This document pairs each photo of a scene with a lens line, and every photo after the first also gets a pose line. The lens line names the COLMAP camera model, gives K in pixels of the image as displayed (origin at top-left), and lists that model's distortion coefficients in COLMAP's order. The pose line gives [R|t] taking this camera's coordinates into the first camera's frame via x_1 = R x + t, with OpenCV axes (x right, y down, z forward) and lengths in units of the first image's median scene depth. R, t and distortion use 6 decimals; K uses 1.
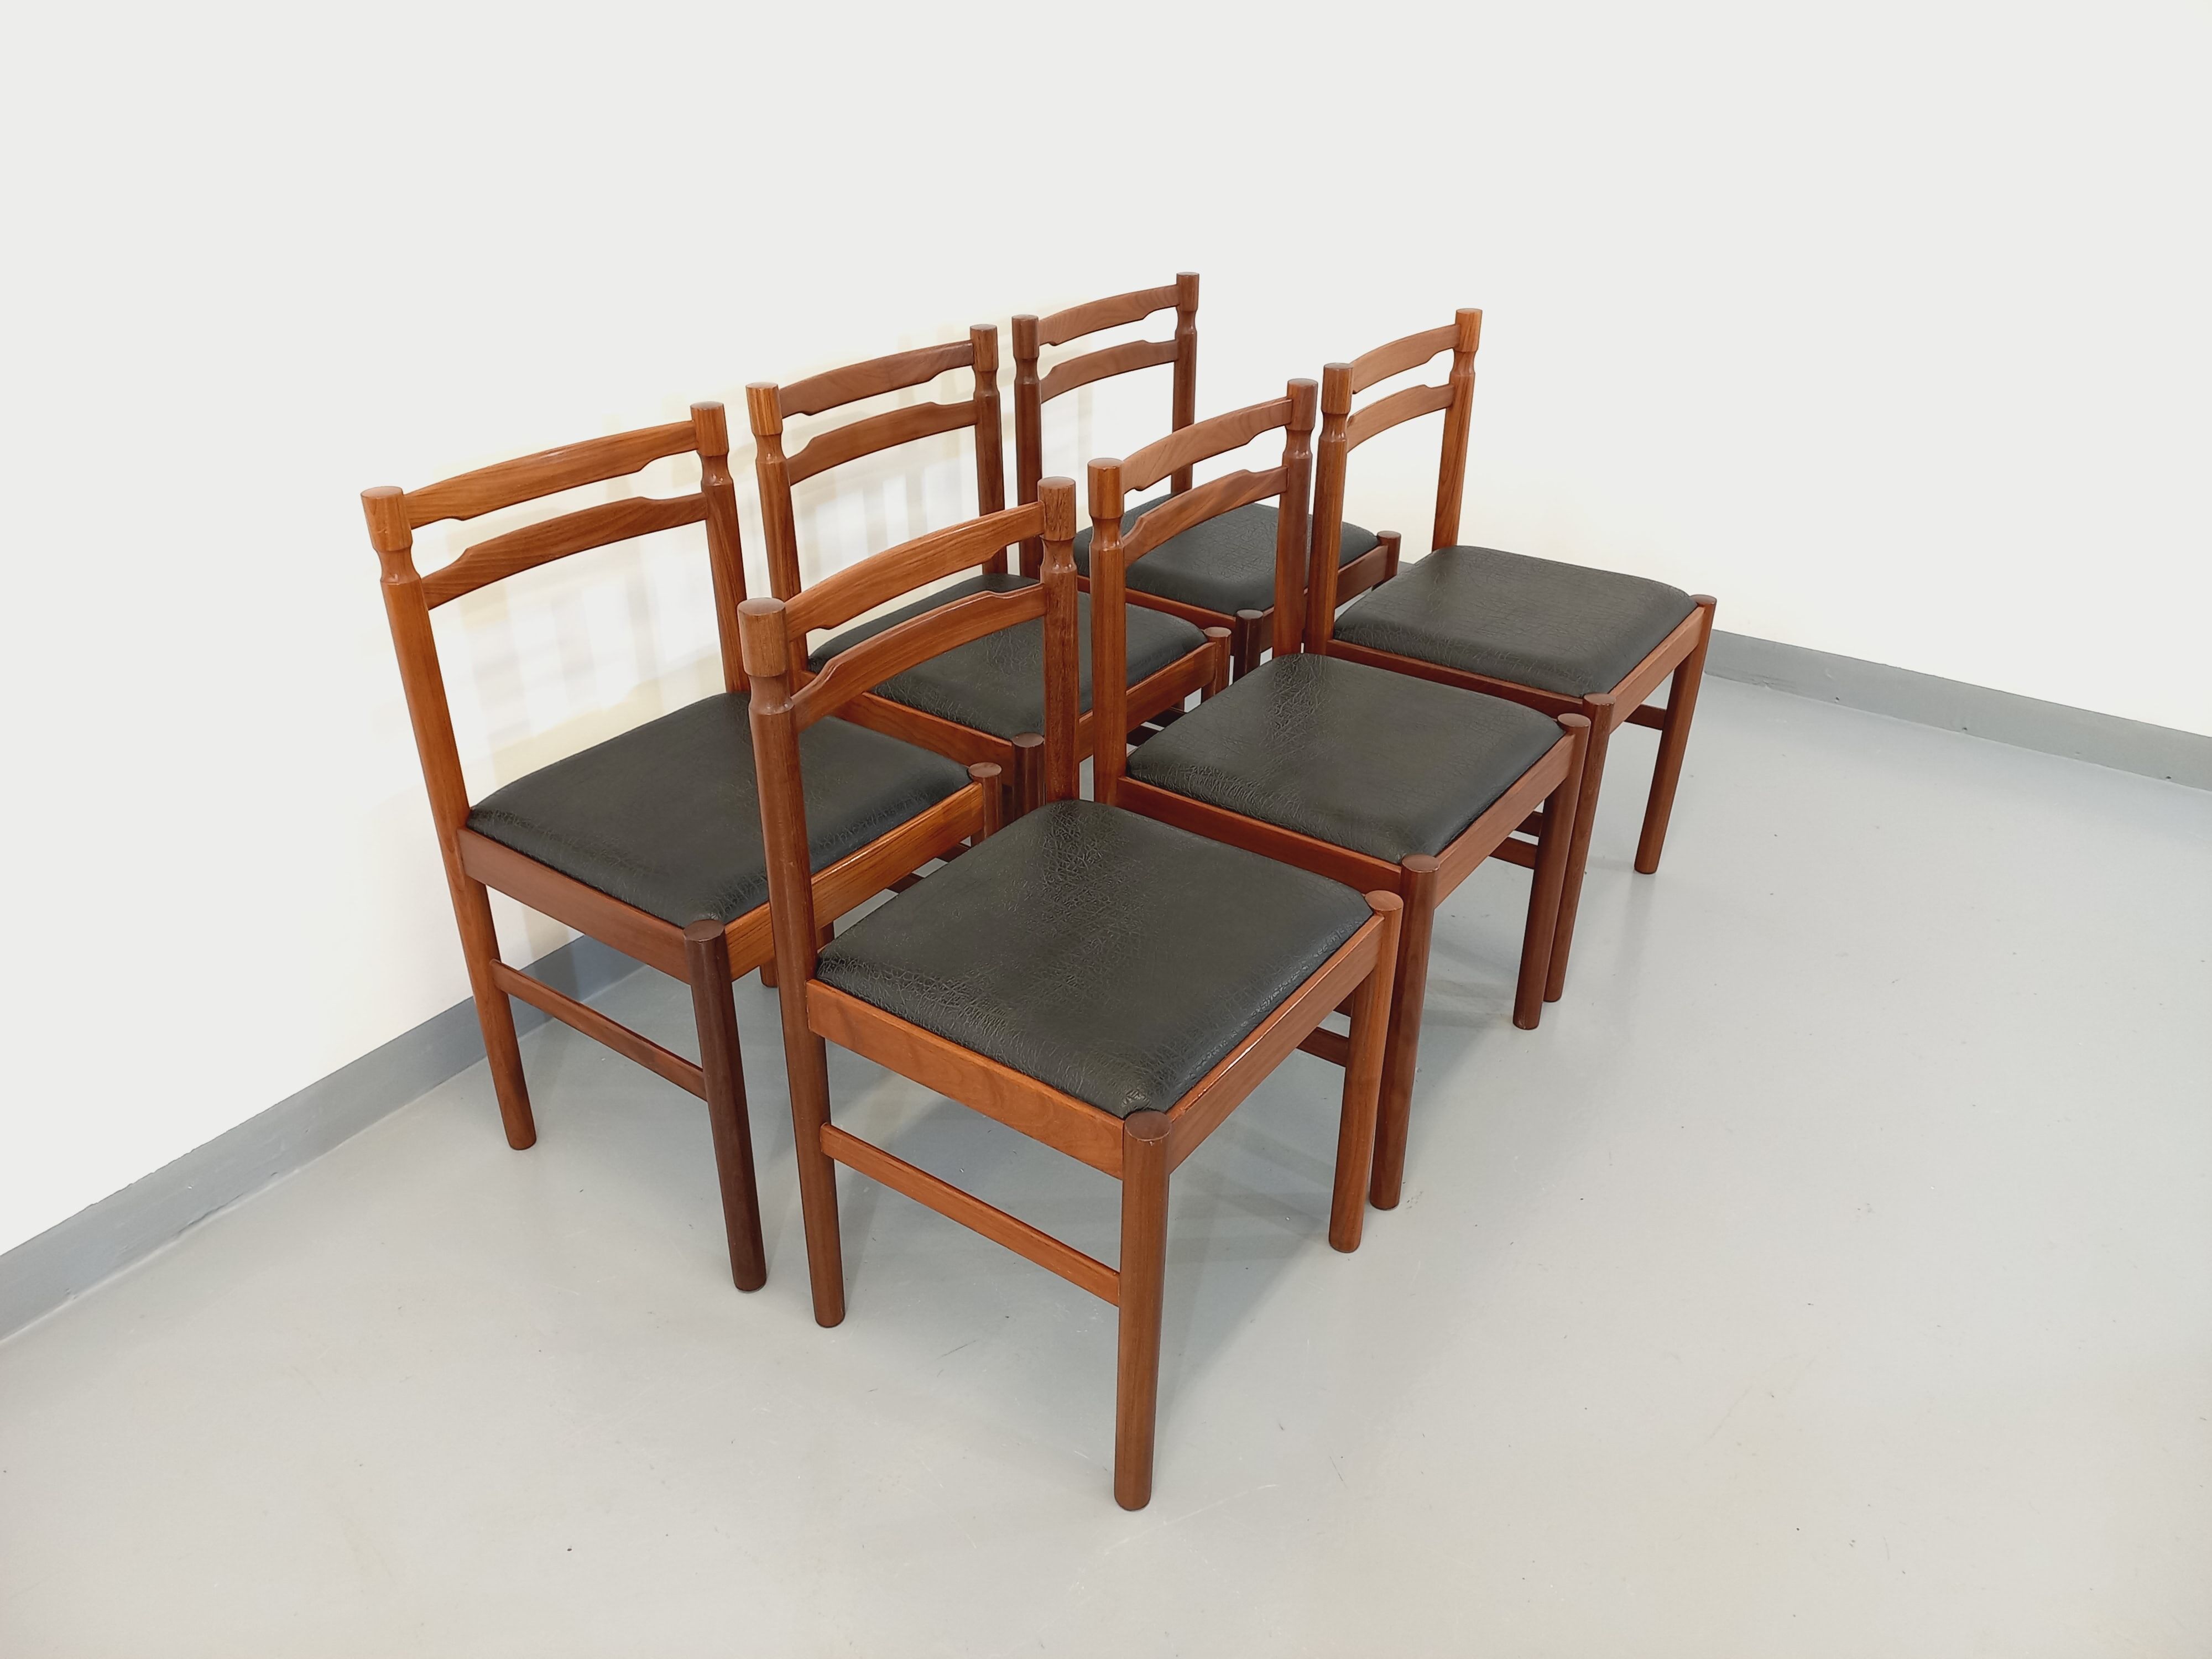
lens RADIAL K [[1616.0, 0, 1106.0], [0, 1616.0, 829.5], [0, 0, 1]] dist [0.072942, -0.072674]
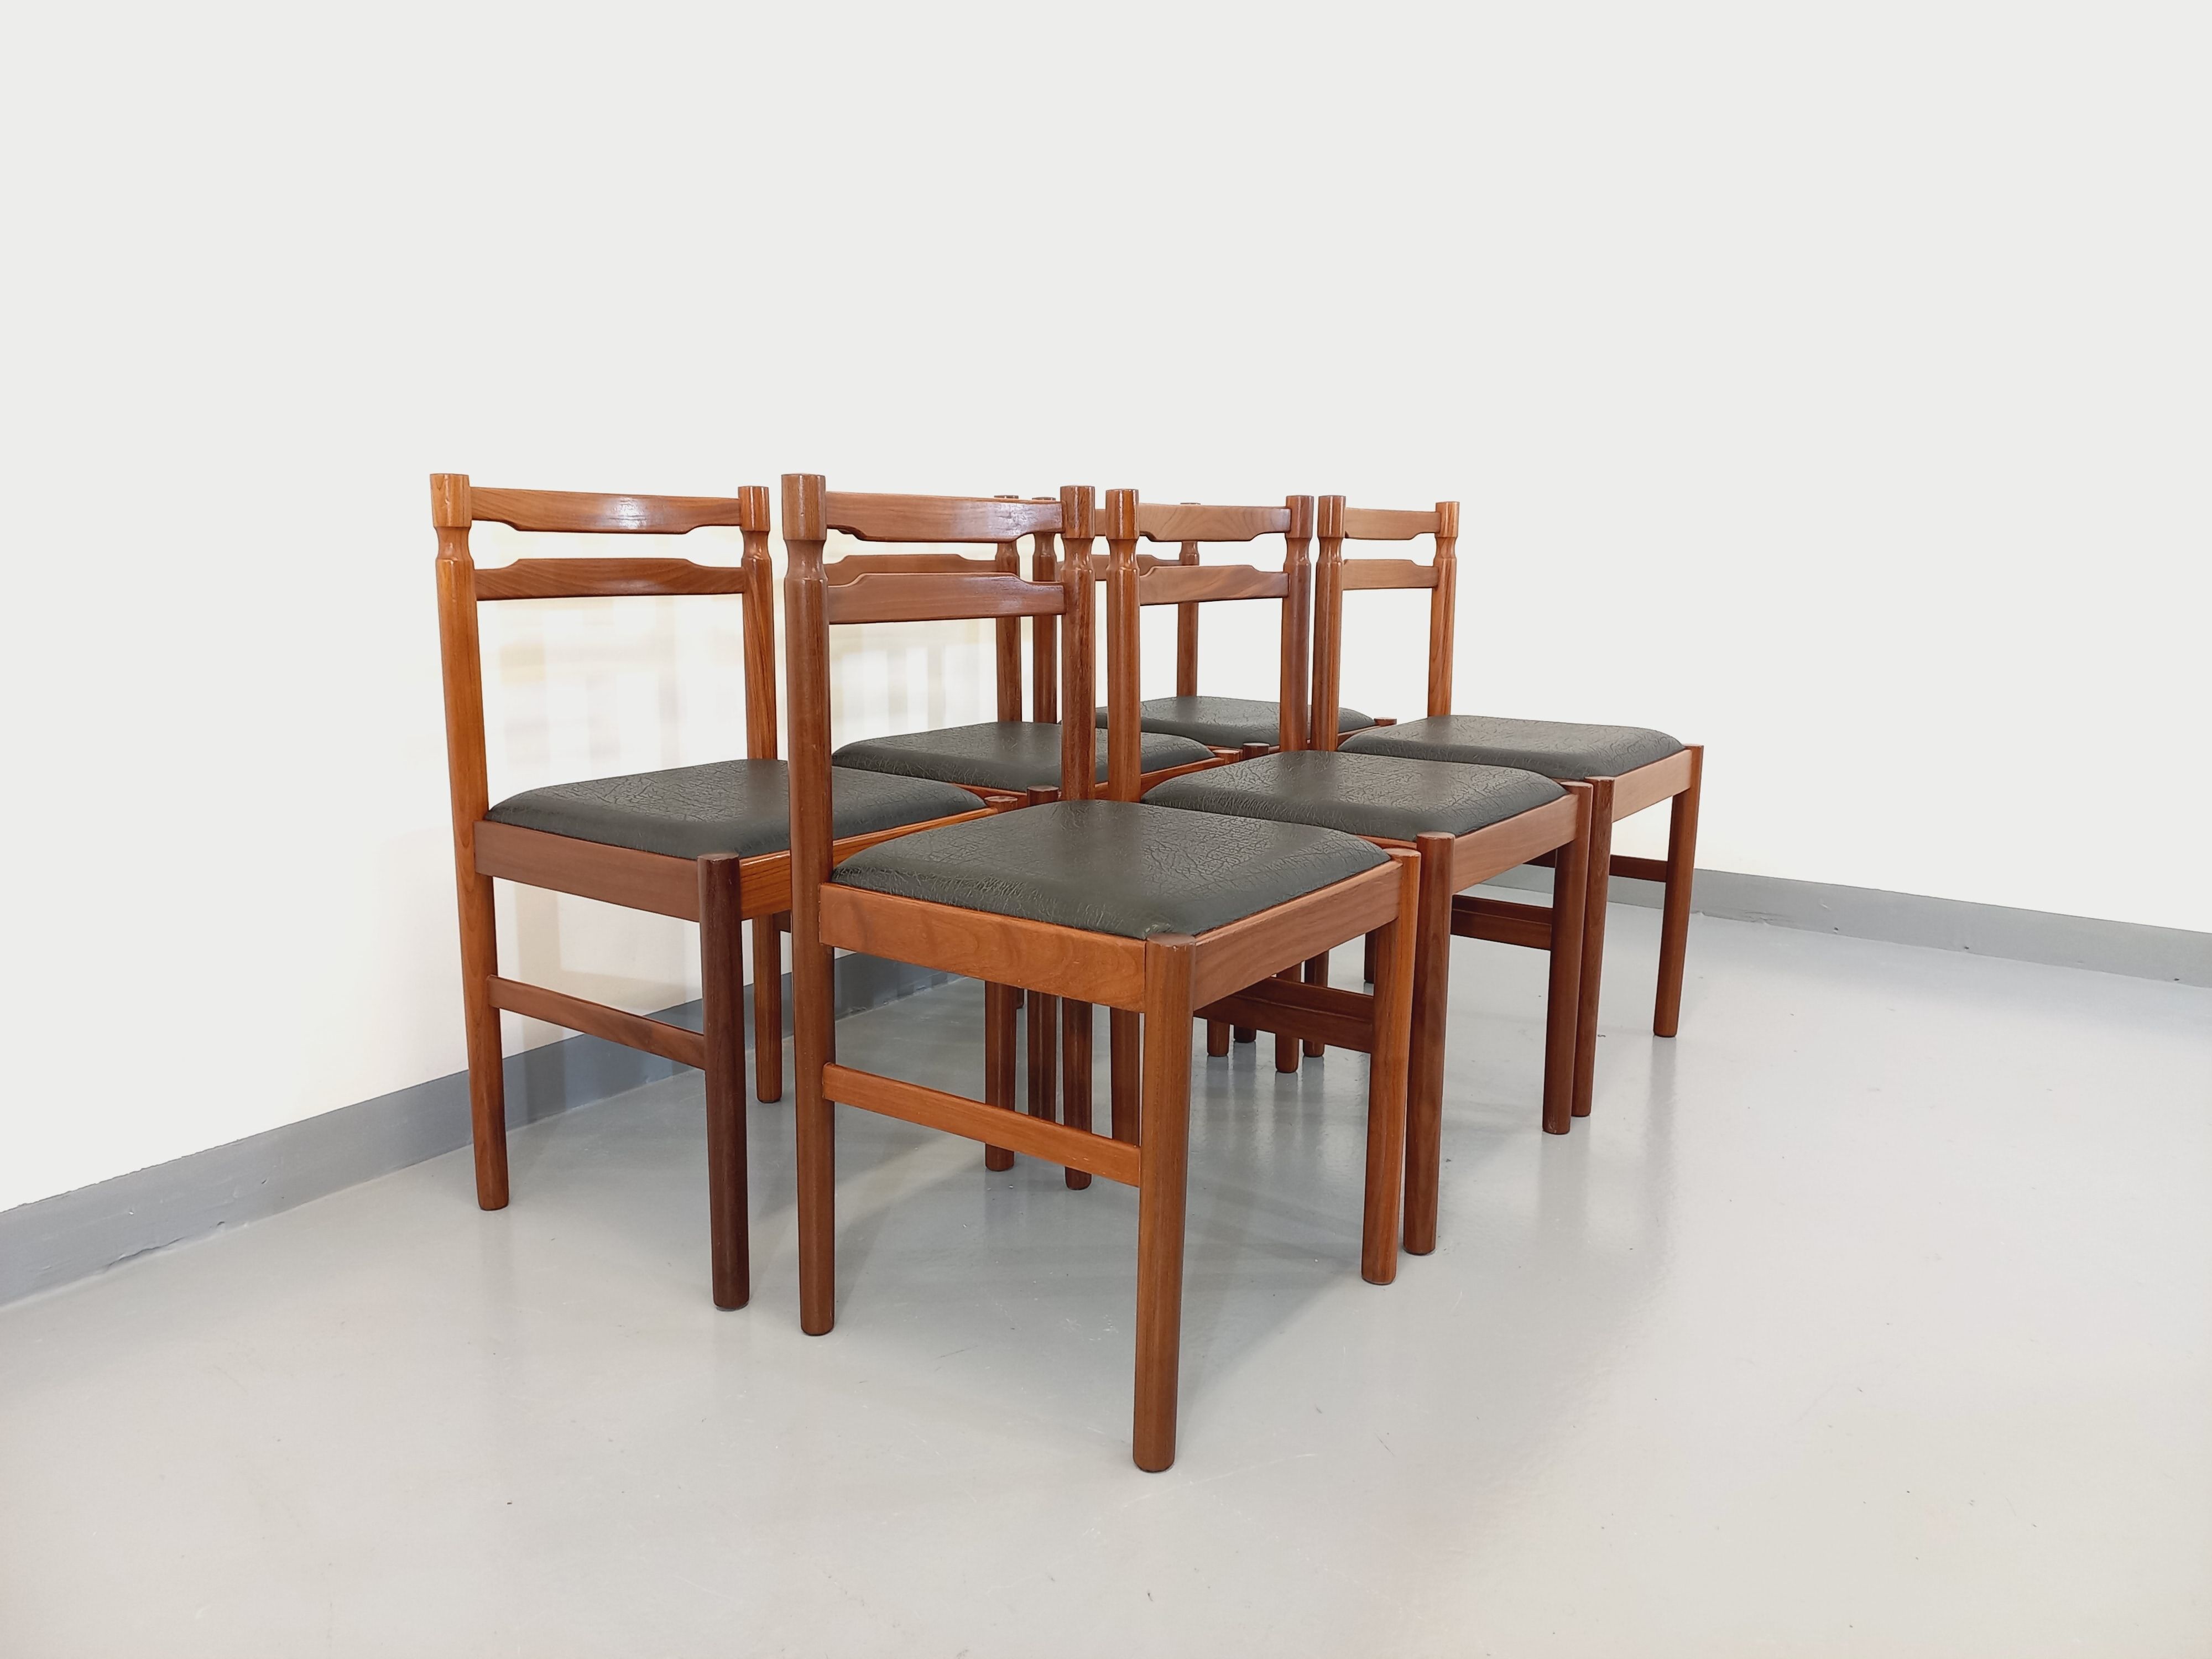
lens RADIAL K [[1614.7, 0, 1121.6], [0, 1614.7, 816.9], [0, 0, 1]] dist [0.068236, -0.054651]
pose [[0.999930, 0.004298, 0.011050, -0.010107], [-0.000522, 0.947043, -0.321105, 0.290675], [-0.011845, 0.321077, 0.946979, 0.042190]]
